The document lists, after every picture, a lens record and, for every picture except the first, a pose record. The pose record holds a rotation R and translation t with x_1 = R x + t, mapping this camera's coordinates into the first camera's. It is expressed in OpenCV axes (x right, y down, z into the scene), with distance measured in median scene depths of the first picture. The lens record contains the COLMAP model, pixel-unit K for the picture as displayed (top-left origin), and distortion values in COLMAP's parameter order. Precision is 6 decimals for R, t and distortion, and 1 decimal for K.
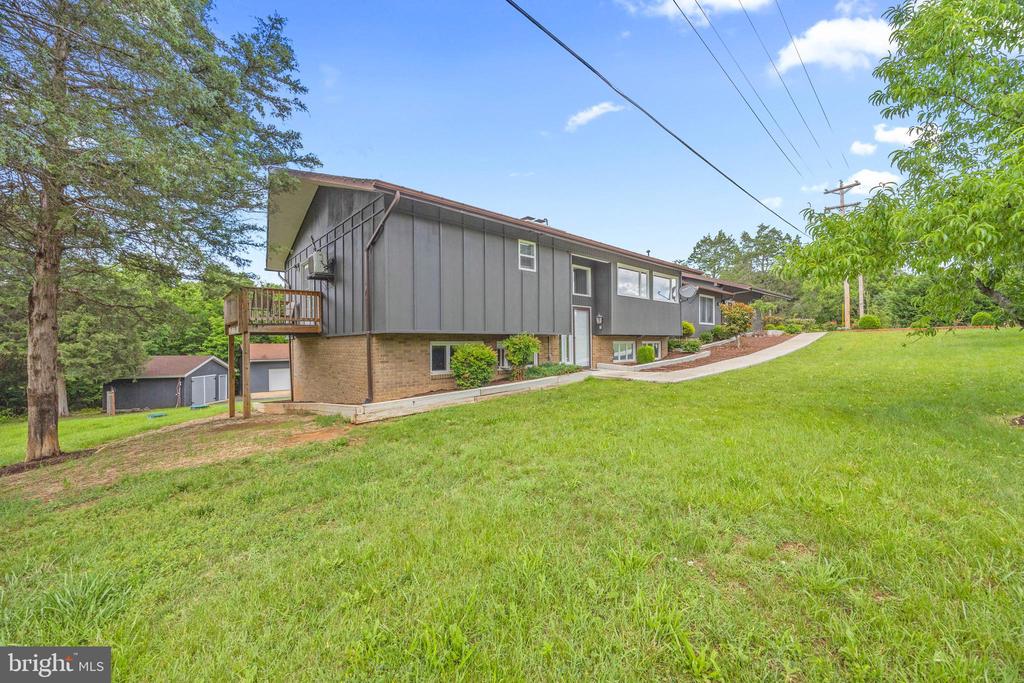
lens RADIAL K [[420.8, 0, 510.6], [0, 420.8, 336.9], [0, 0, 1]] dist [-0.003630, 0.000091]
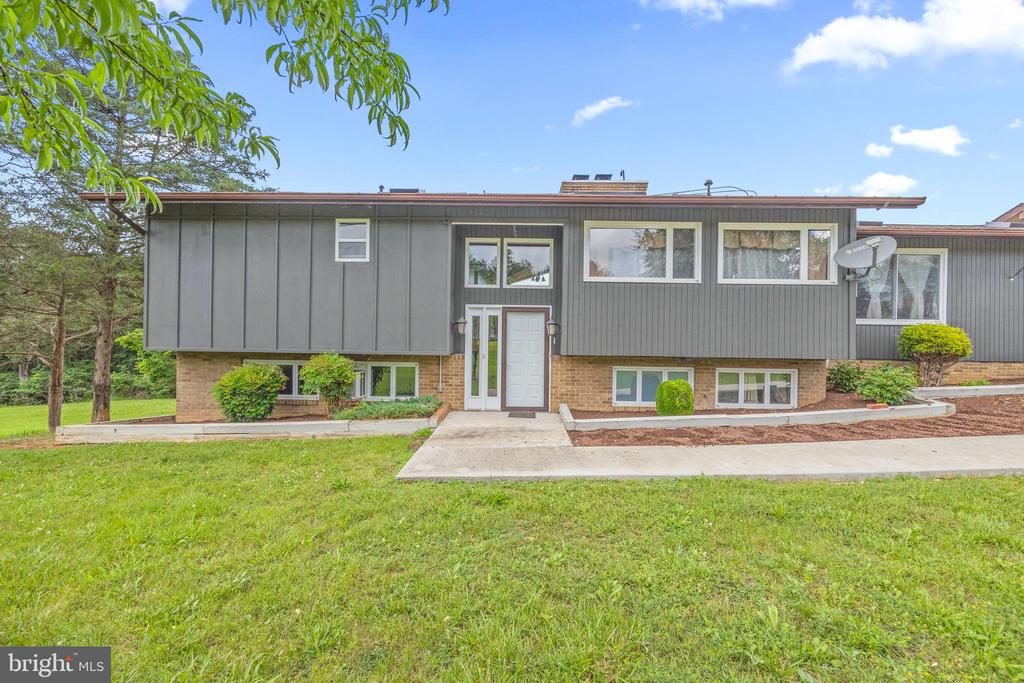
lens RADIAL K [[420.8, 0, 512.0], [0, 420.8, 342.4], [0, 0, 1]] dist [-0.003630, 0.000091]
pose [[0.706097, 0.013271, -0.707991, 0.689080], [-0.008728, 0.999912, 0.010038, -0.032451], [0.708061, -0.000909, 0.706151, 0.673949]]
